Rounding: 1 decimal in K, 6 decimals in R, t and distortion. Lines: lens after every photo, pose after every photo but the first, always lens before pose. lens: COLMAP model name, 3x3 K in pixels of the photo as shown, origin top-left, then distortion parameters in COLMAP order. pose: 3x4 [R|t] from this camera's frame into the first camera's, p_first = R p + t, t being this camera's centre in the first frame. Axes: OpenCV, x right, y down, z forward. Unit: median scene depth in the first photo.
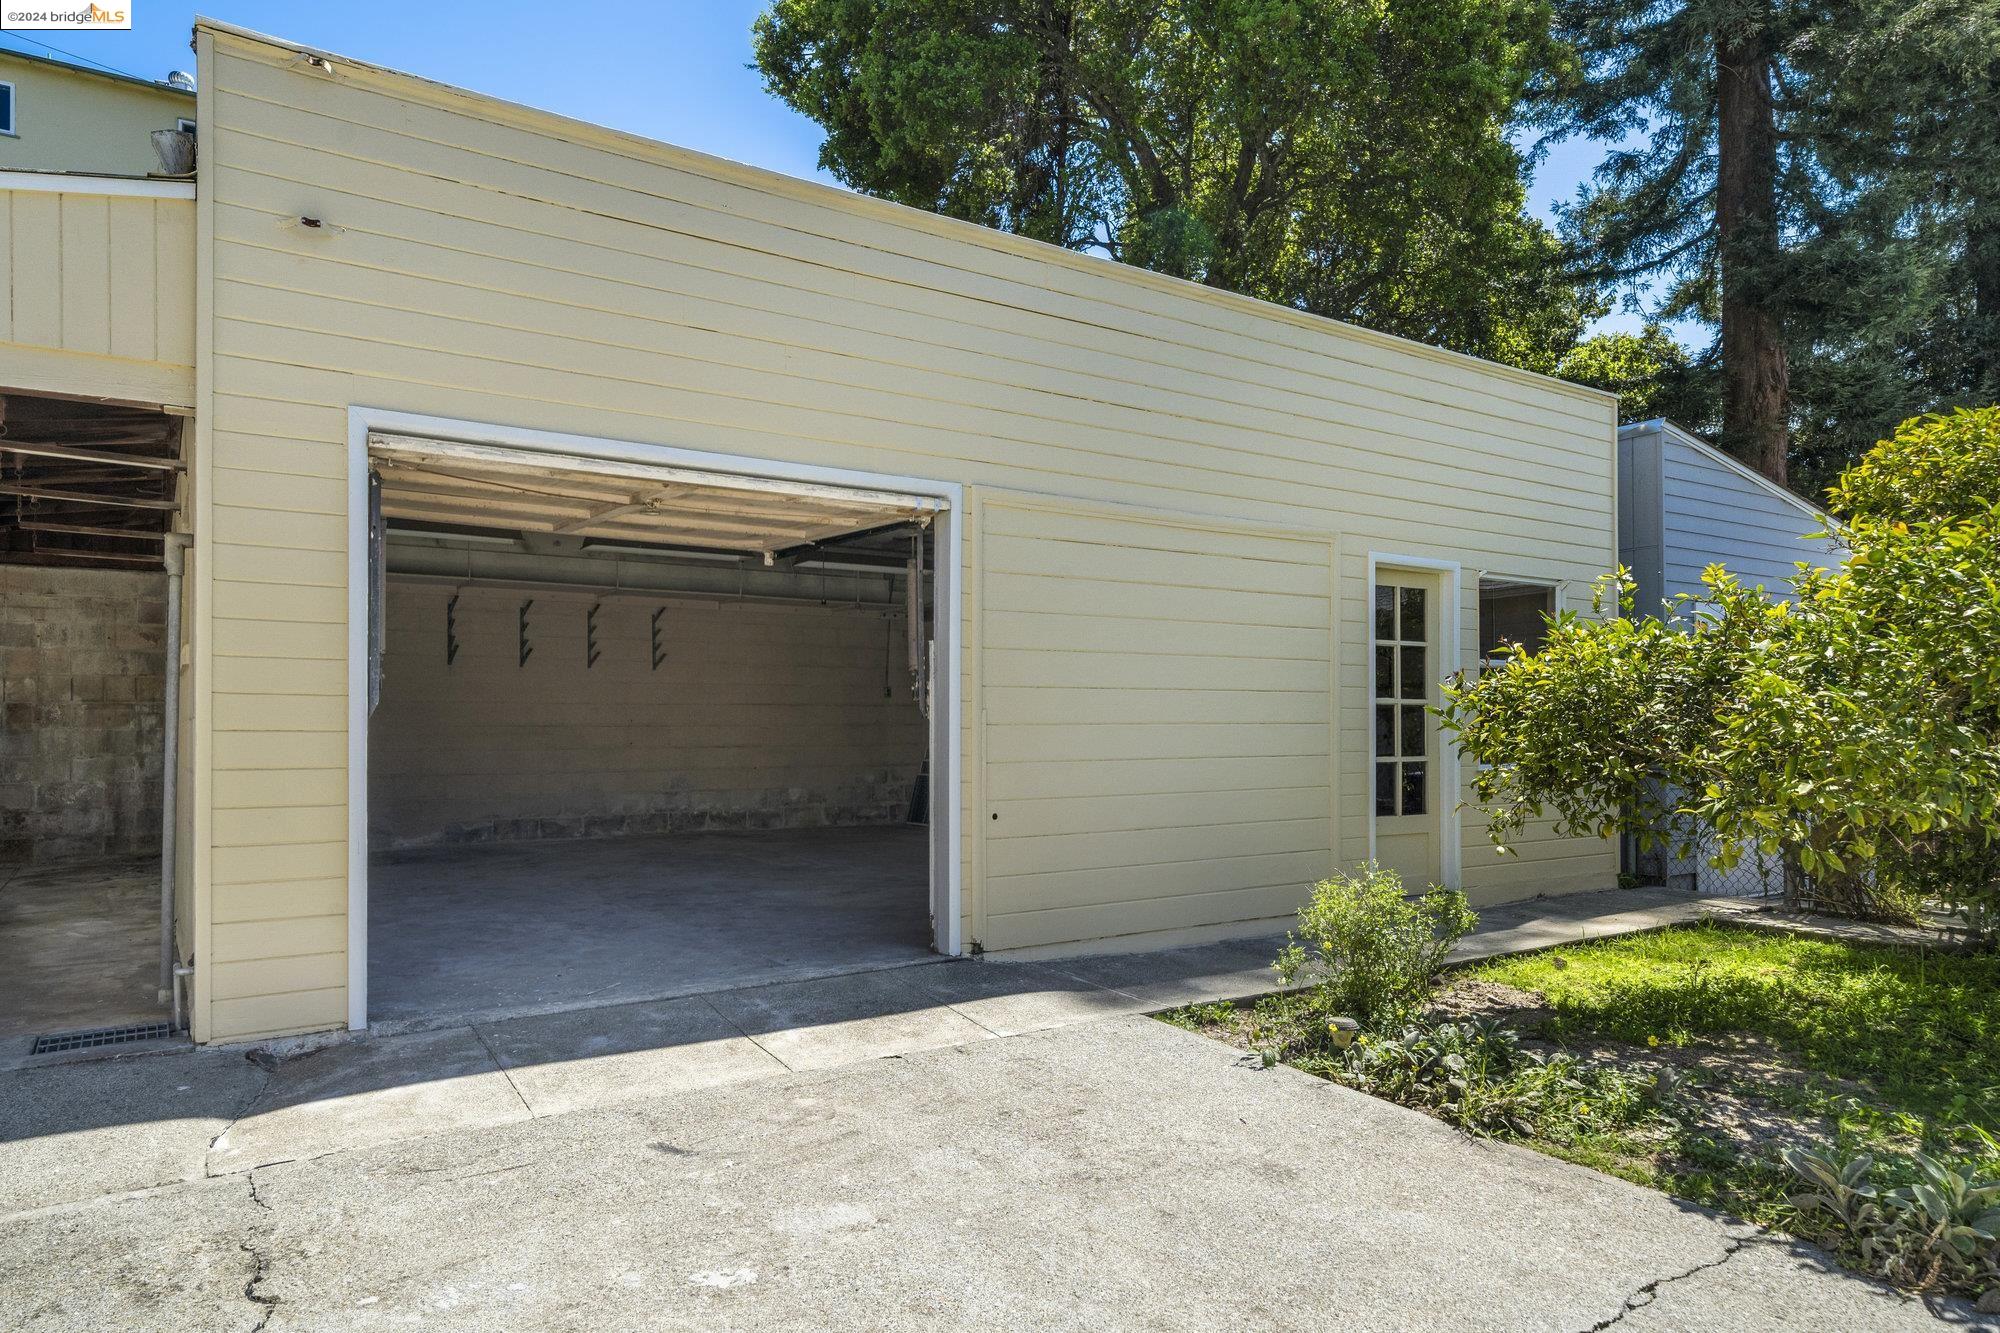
lens RADIAL K [[1250.7, 0, 1009.1], [0, 1250.7, 707.8], [0, 0, 1]] dist [0.002381, 0.001549]
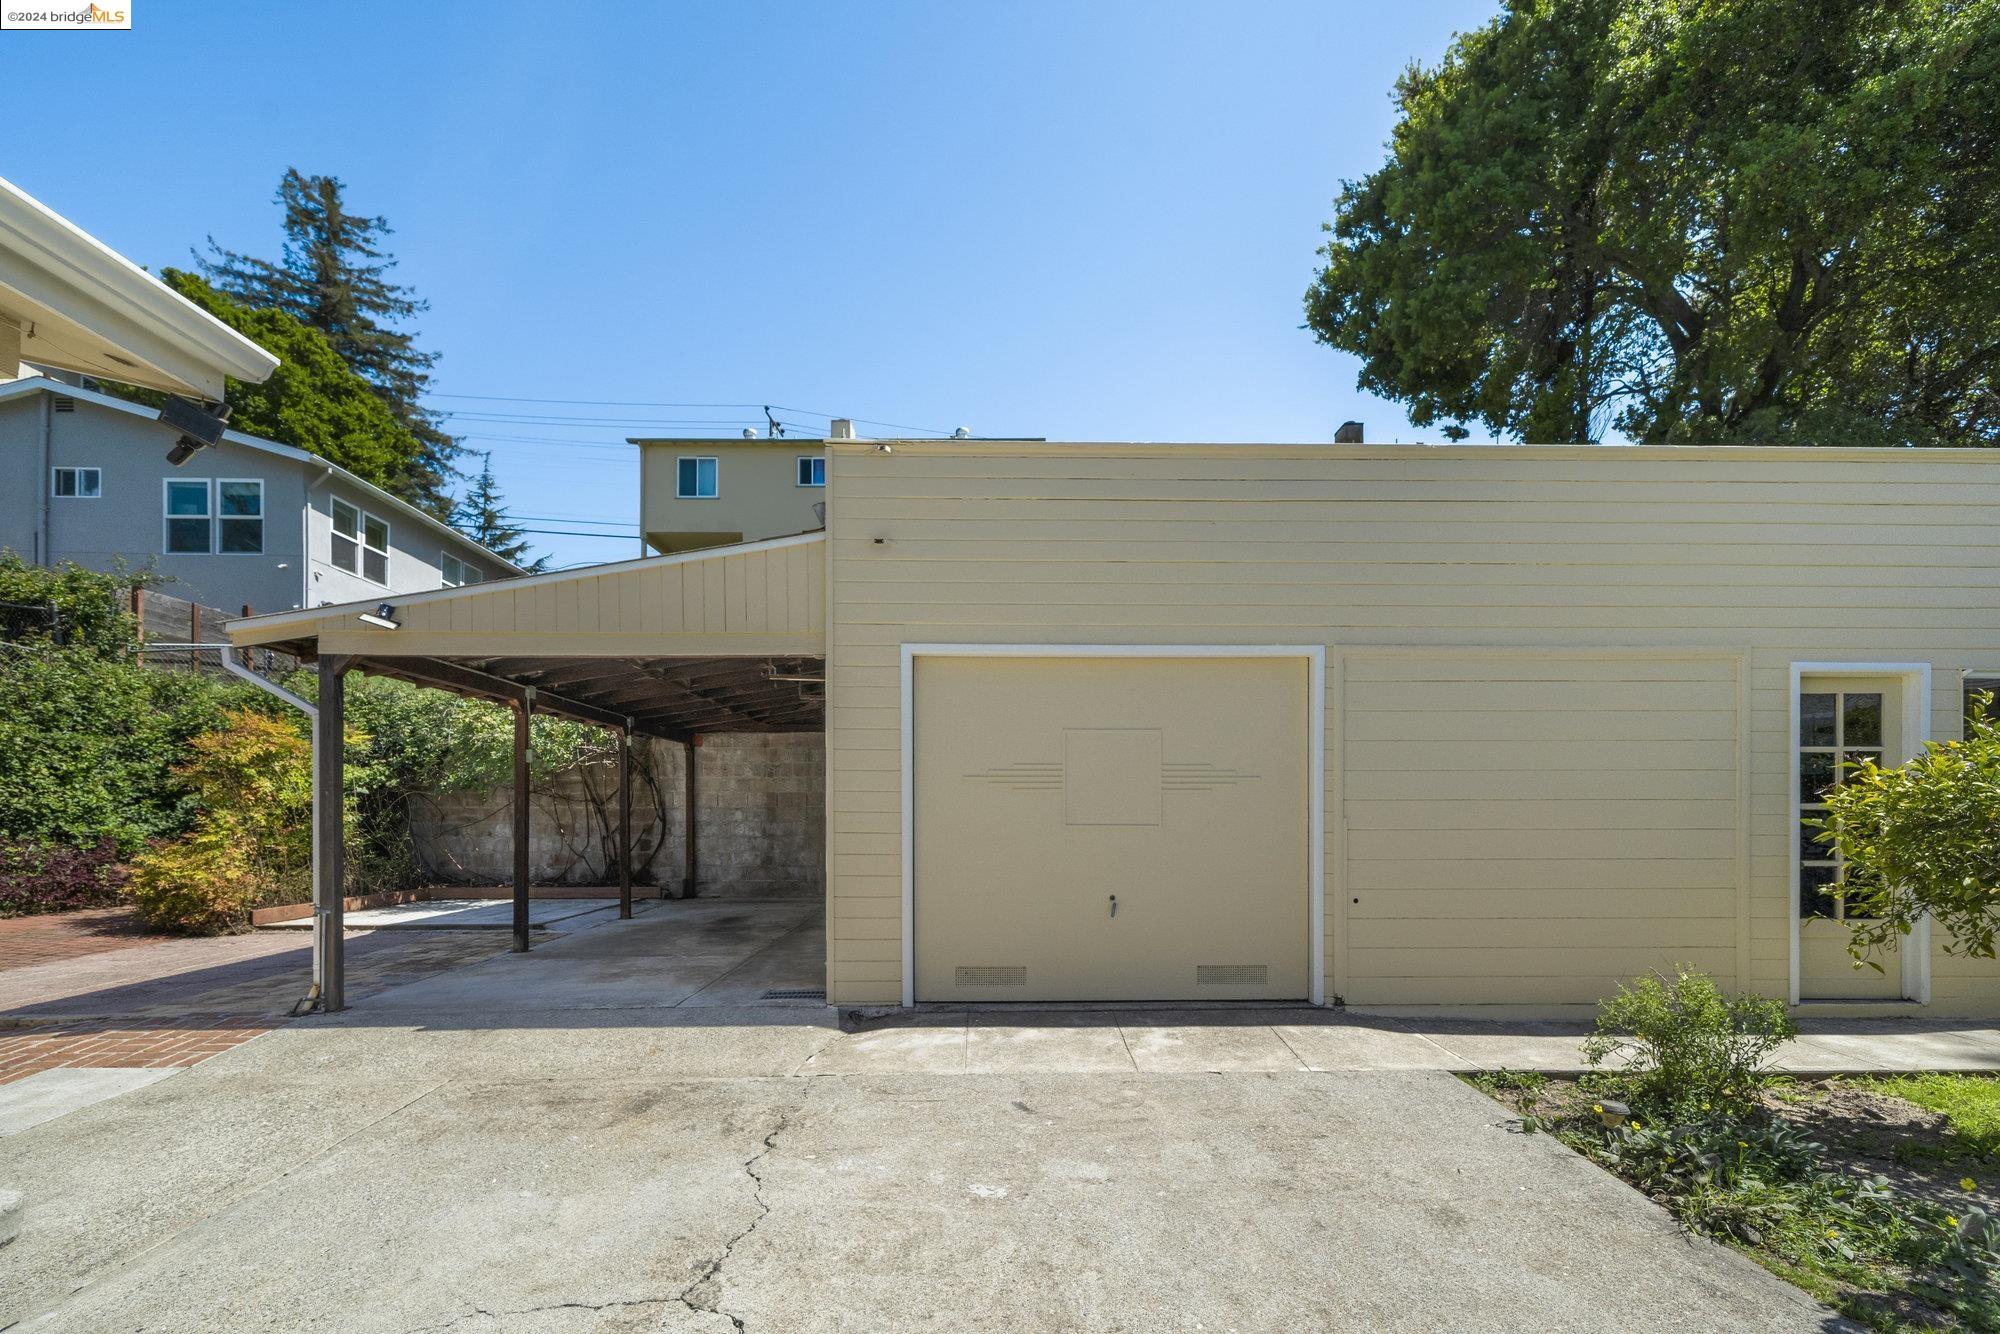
lens RADIAL K [[903.6, 0, 1016.0], [0, 903.6, 814.4], [0, 0, 1]] dist [-0.004554, 0.001569]
pose [[0.839504, 0.004168, -0.543338, 0.255210], [0.005383, 0.999858, 0.015988, -0.024271], [0.543327, -0.016347, 0.839362, 0.039947]]
